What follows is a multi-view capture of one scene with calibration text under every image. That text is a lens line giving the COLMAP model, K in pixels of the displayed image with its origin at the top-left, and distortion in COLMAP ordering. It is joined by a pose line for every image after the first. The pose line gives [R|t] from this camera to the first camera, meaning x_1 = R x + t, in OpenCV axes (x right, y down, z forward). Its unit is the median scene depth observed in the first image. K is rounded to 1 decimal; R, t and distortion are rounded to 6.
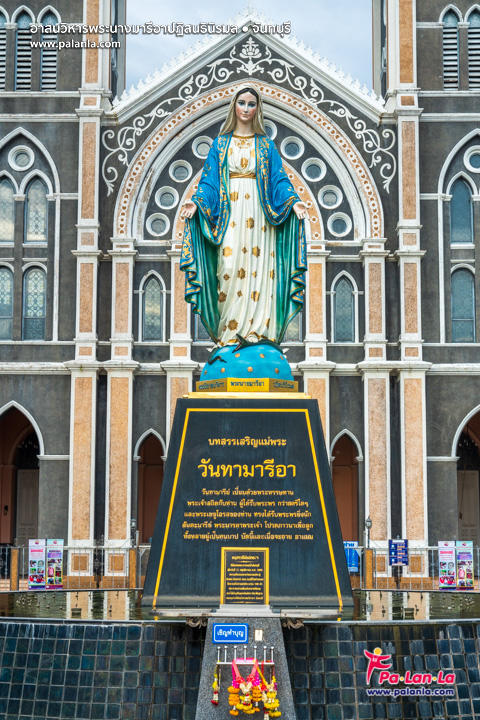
lens RADIAL K [[1167.3, 0, 239.8], [0, 1167.3, 360.2], [0, 0, 1]] dist [0.048991, 0.000000]
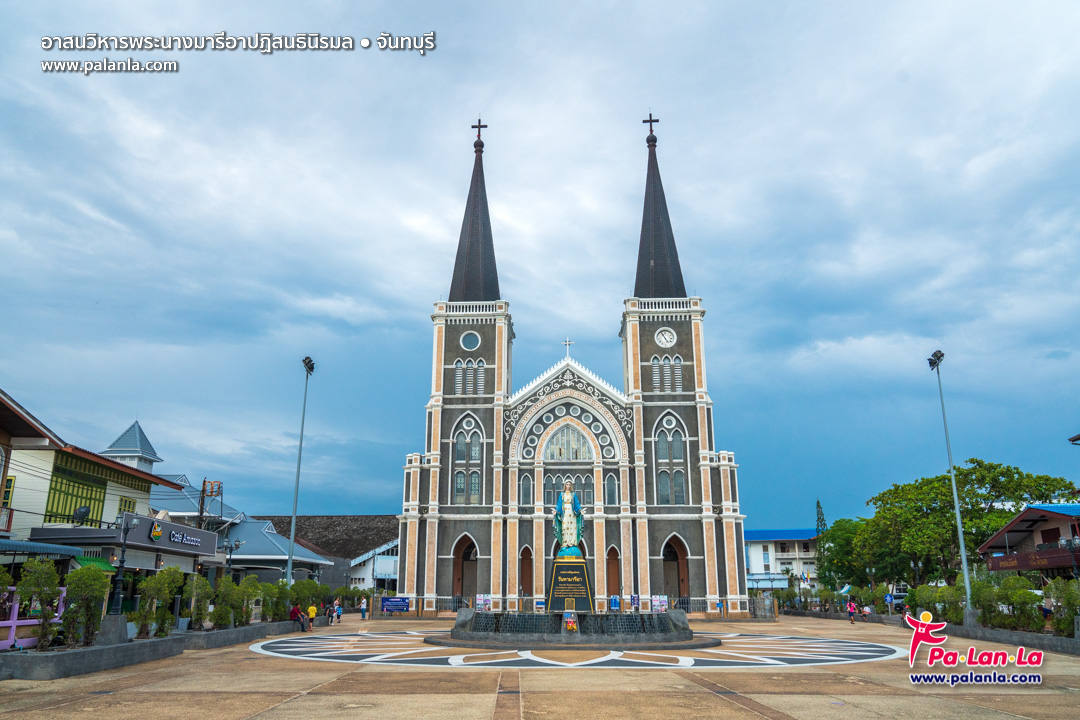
lens RADIAL K [[758.2, 0, 524.2], [0, 758.2, 386.0], [0, 0, 1]] dist [0.009364, 0.006133]
pose [[0.998695, -0.012957, -0.049397, -0.003899], [0.007299, 0.993563, -0.113047, -0.079346], [0.050544, 0.112539, 0.992361, -0.489288]]
